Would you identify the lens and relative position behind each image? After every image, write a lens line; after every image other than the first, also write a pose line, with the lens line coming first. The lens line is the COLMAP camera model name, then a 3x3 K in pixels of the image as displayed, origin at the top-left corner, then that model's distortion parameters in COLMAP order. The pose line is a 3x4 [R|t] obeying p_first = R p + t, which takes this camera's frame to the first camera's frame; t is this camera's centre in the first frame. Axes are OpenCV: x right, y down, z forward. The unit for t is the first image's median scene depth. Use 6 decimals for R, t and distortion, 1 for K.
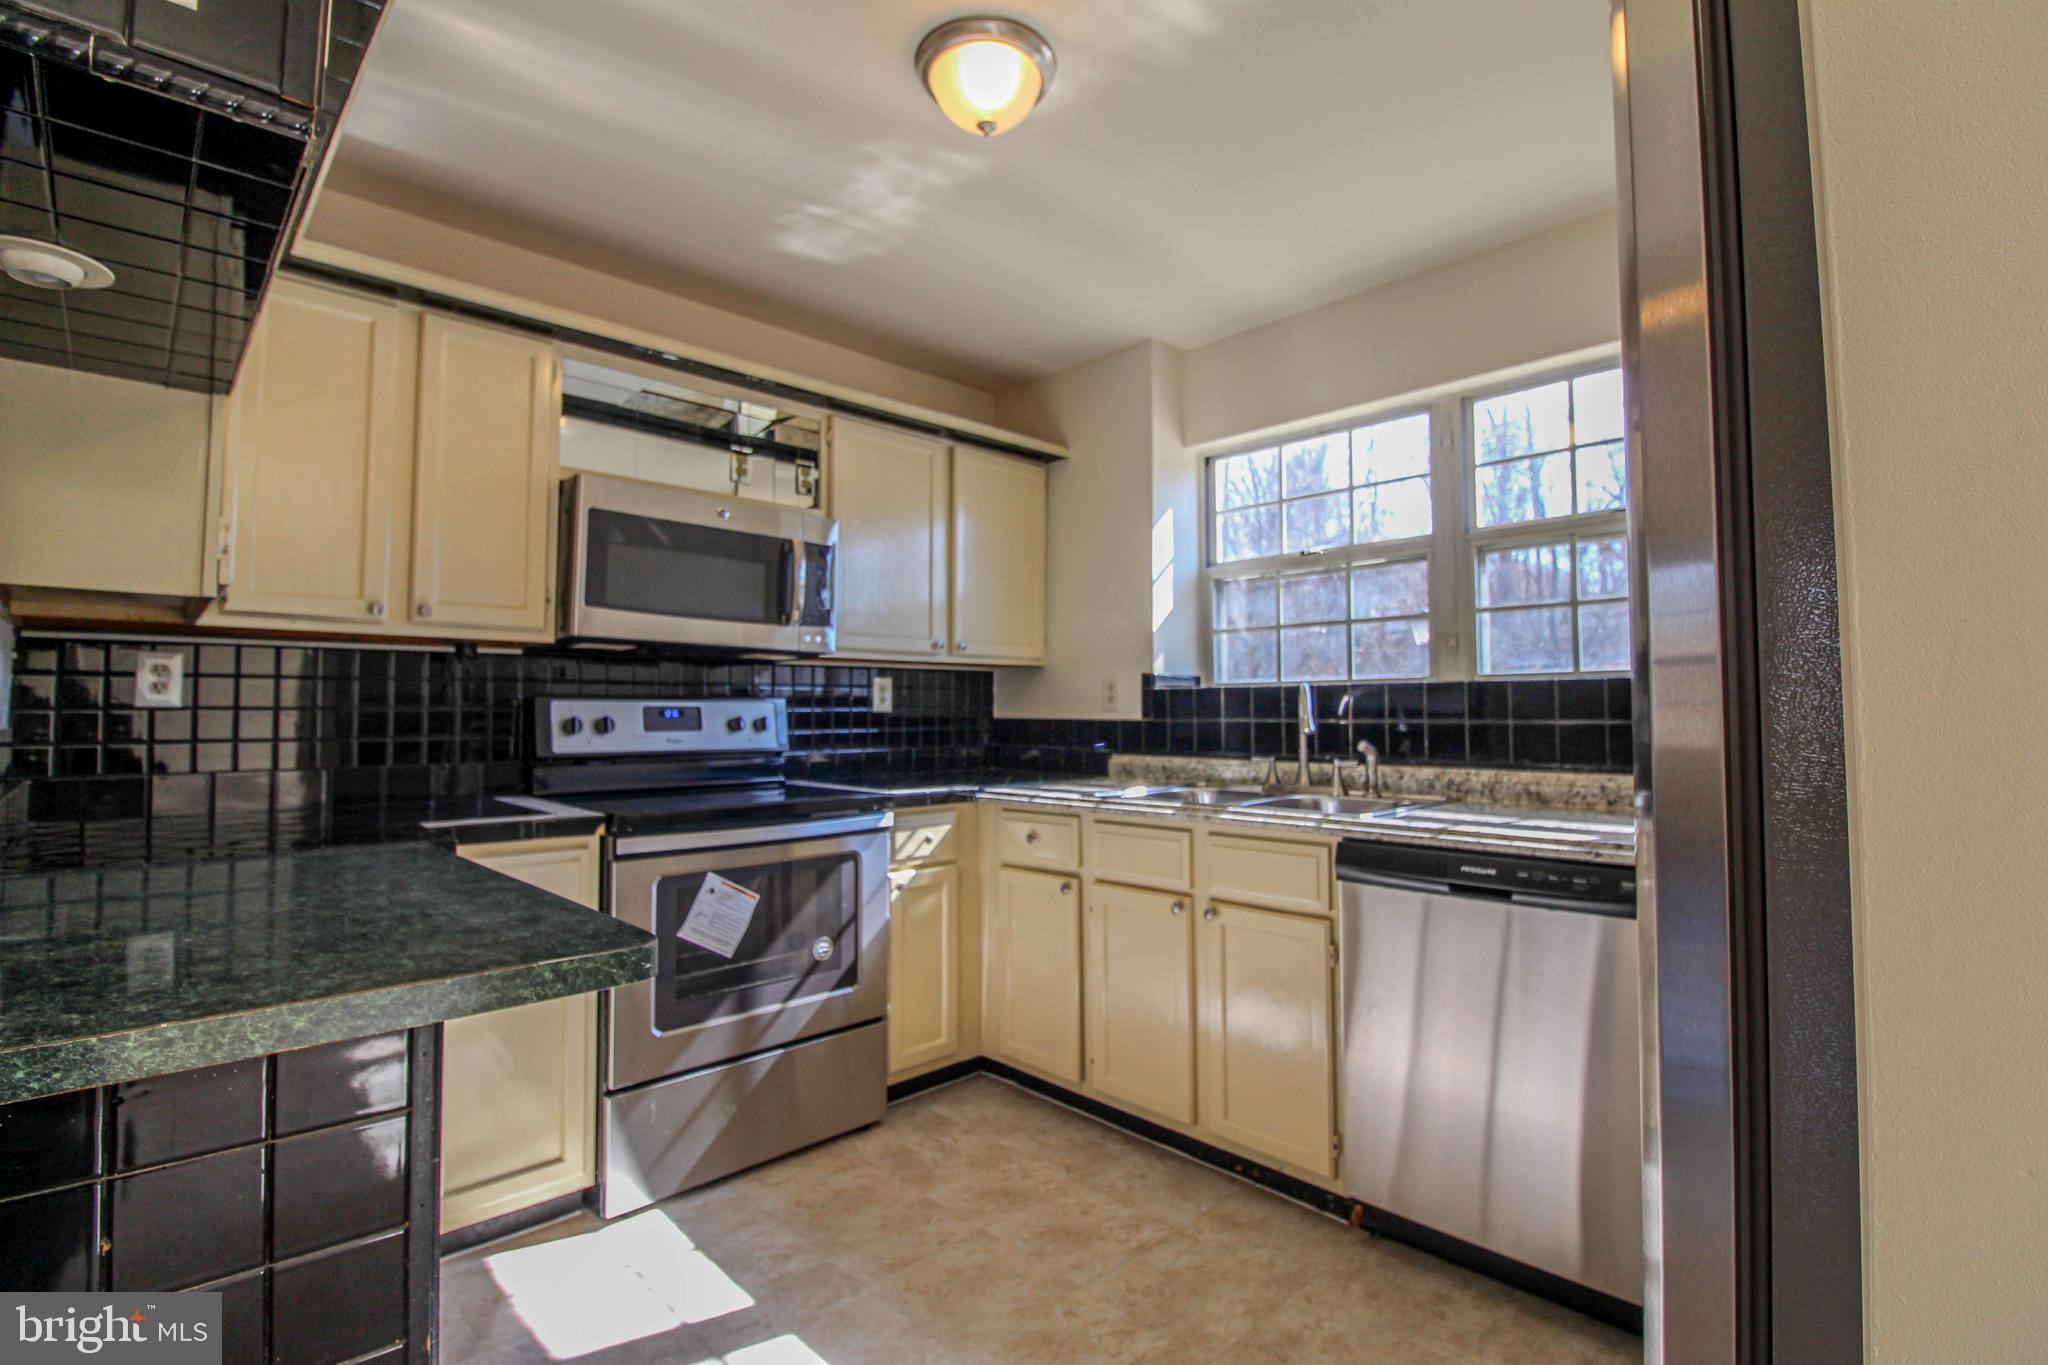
lens RADIAL K [[950.4, 0, 1020.5], [0, 950.4, 678.9], [0, 0, 1]] dist [0.000263, -0.010989]
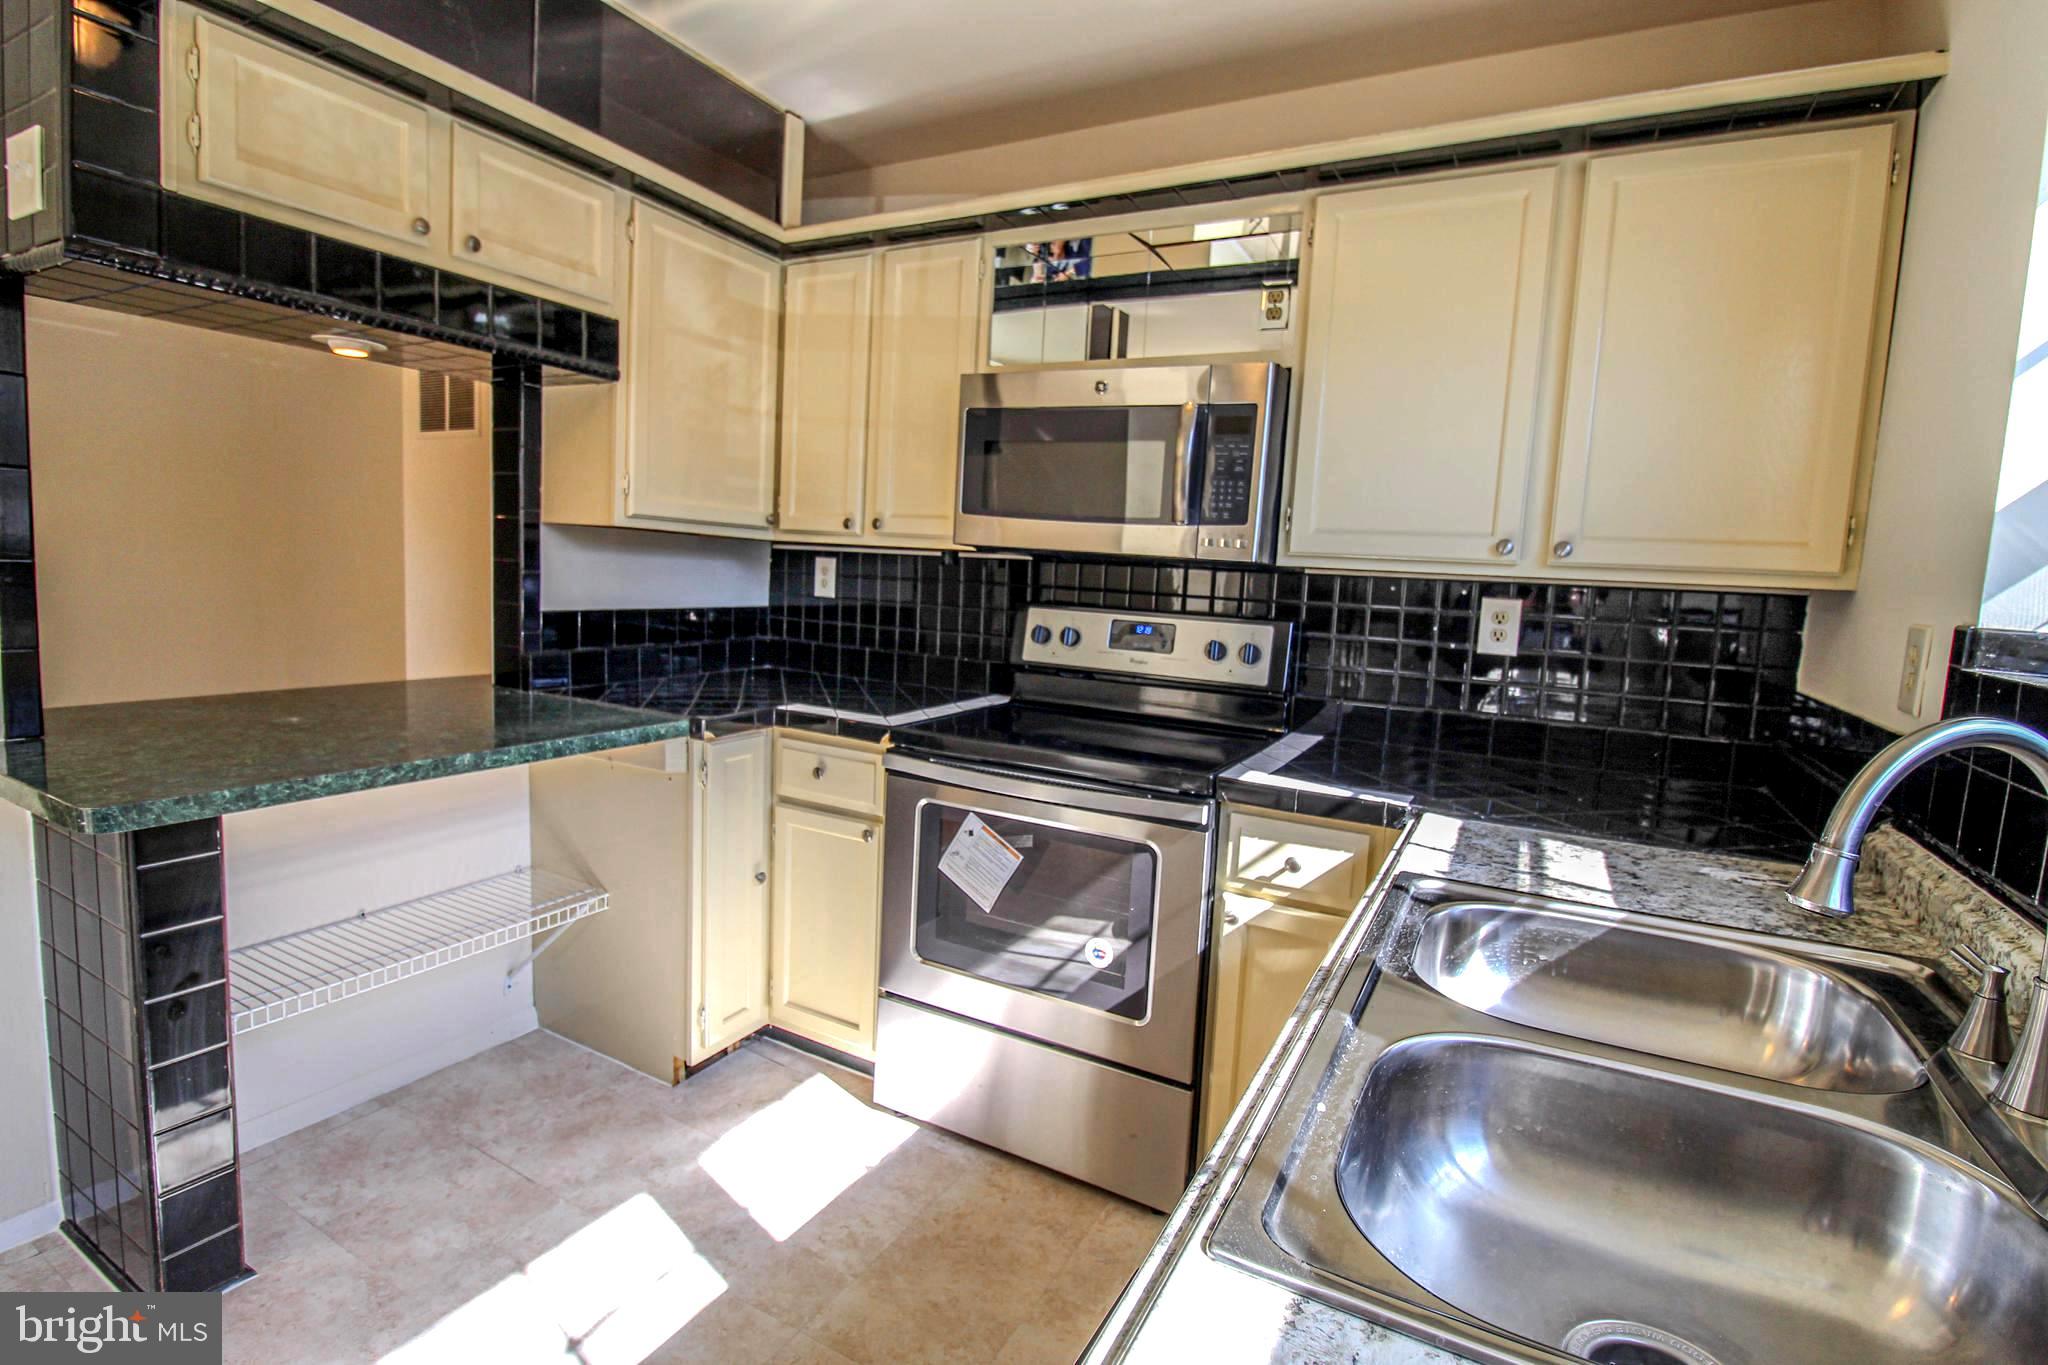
lens RADIAL K [[950.4, 0, 1022.4], [0, 950.4, 665.0], [0, 0, 1]] dist [0.000263, -0.010989]
pose [[0.307230, 0.118107, -0.944278, 0.422842], [-0.015365, 0.992755, 0.119171, -0.033398], [0.951511, -0.022104, 0.306818, 0.639749]]
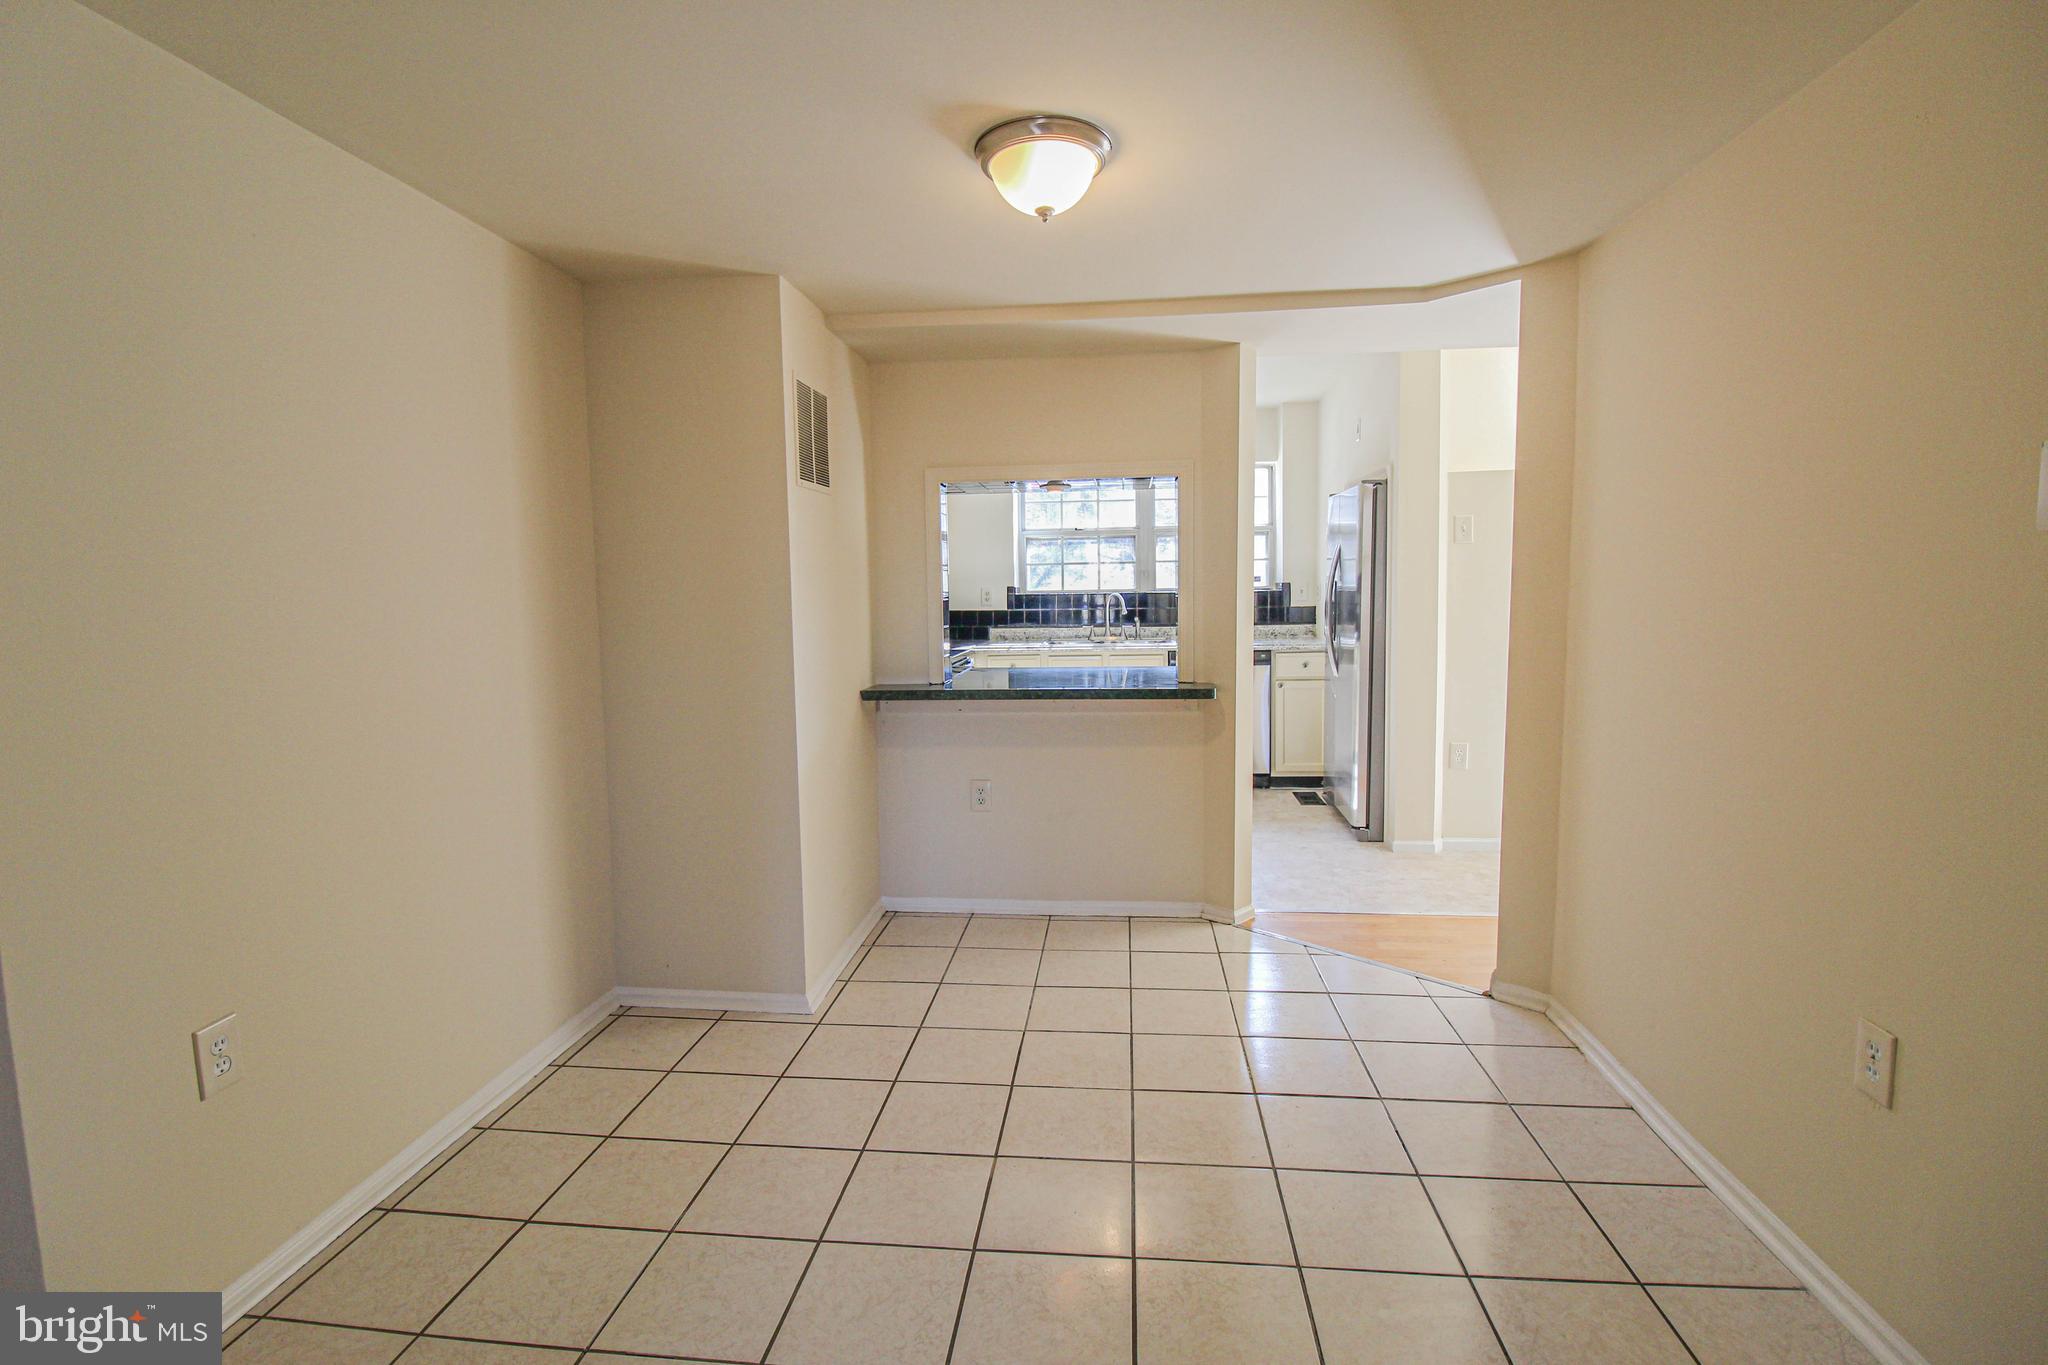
lens RADIAL K [[950.4, 0, 1028.3], [0, 950.4, 689.0], [0, 0, 1]] dist [0.000263, -0.010989]
pose [[0.756901, -0.078855, 0.648754, -1.355967], [-0.009665, 0.991235, 0.131758, -0.065387], [-0.653458, -0.105998, 0.749505, -0.638767]]
